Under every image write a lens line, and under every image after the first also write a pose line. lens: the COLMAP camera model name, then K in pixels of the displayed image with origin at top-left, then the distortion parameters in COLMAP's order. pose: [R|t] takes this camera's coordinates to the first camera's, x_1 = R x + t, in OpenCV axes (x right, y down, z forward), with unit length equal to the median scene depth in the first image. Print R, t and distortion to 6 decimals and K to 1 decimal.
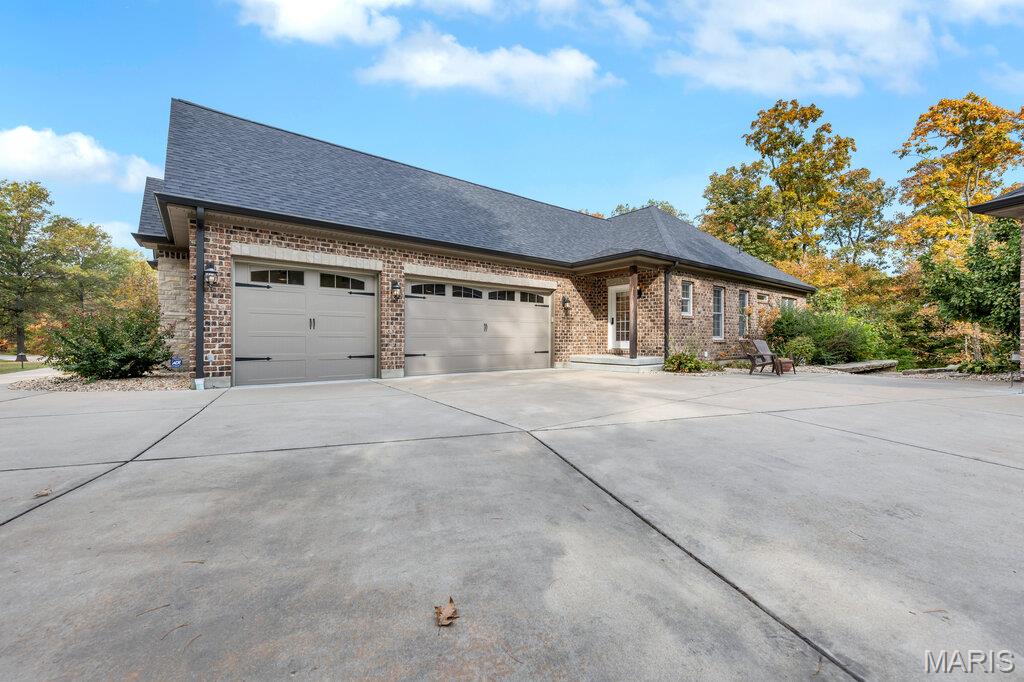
lens RADIAL K [[416.5, 0, 512.0], [0, 416.5, 341.0], [0, 0, 1]] dist [-0.001167, -0.000279]
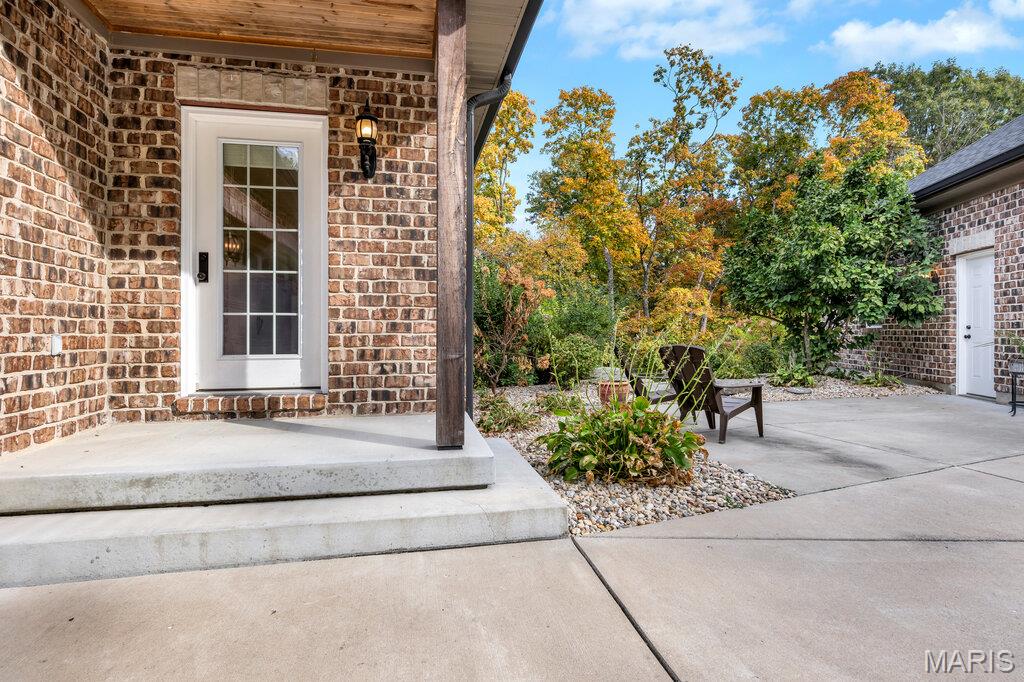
lens RADIAL K [[533.1, 0, 512.0], [0, 533.1, 341.0], [0, 0, 1]] dist [0.001153, 0.015218]
pose [[0.457856, -0.003671, 0.889019, 0.019196], [0.007864, 0.999969, 0.000080, -0.002151], [-0.888992, 0.006954, 0.457871, 0.224216]]
